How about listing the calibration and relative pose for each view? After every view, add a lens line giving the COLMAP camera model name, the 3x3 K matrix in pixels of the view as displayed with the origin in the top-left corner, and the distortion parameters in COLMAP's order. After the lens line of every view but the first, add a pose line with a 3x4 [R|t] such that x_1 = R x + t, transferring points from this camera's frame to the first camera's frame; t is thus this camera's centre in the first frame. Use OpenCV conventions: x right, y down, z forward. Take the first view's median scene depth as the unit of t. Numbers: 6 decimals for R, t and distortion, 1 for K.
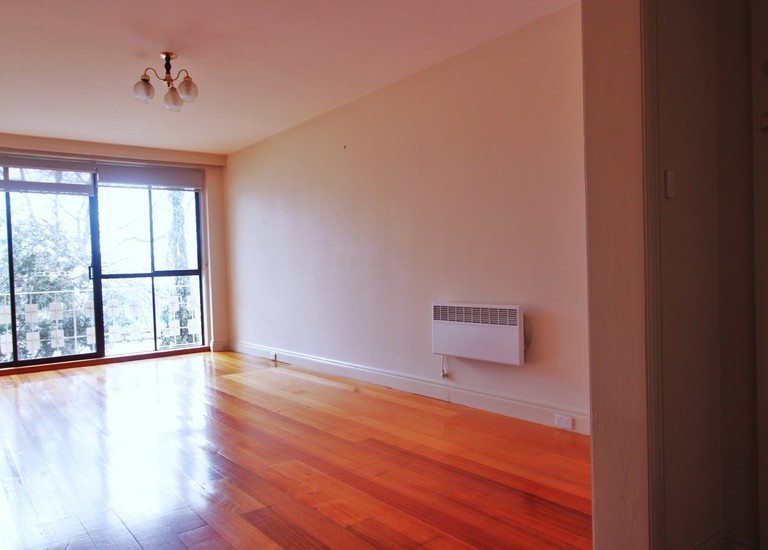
lens RADIAL K [[560.5, 0, 363.9], [0, 560.5, 278.6], [0, 0, 1]] dist [0.005300, 0.005854]
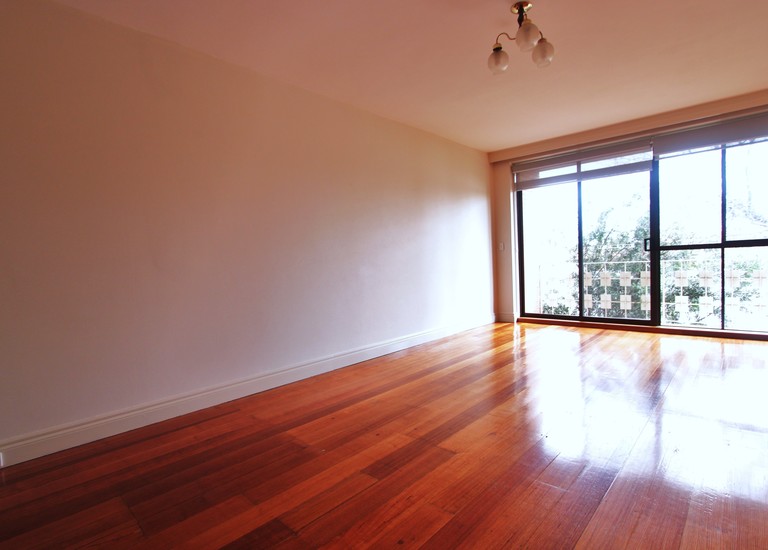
lens RADIAL K [[399.1, 0, 382.3], [0, 399.1, 282.9], [0, 0, 1]] dist [-0.017385, -0.000913]
pose [[0.193863, 0.076686, -0.978027, 0.144982], [0.015012, 0.996592, 0.081117, -0.006380], [0.980914, -0.030408, 0.192051, 0.360524]]
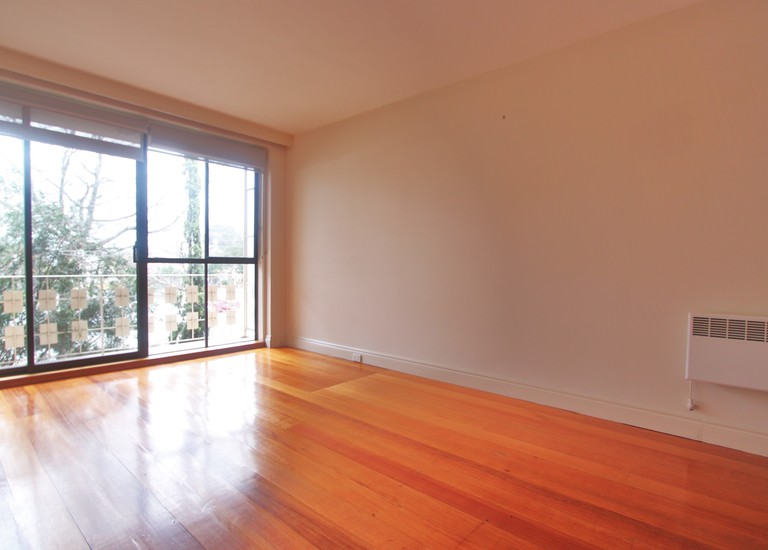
lens RADIAL K [[399.1, 0, 382.3], [0, 399.1, 282.9], [0, 0, 1]] dist [-0.017385, -0.000913]
pose [[0.976674, 0.037194, 0.211484, -0.251270], [-0.041197, 0.999045, 0.014550, 0.007360], [-0.210741, -0.022923, 0.977273, 0.354155]]
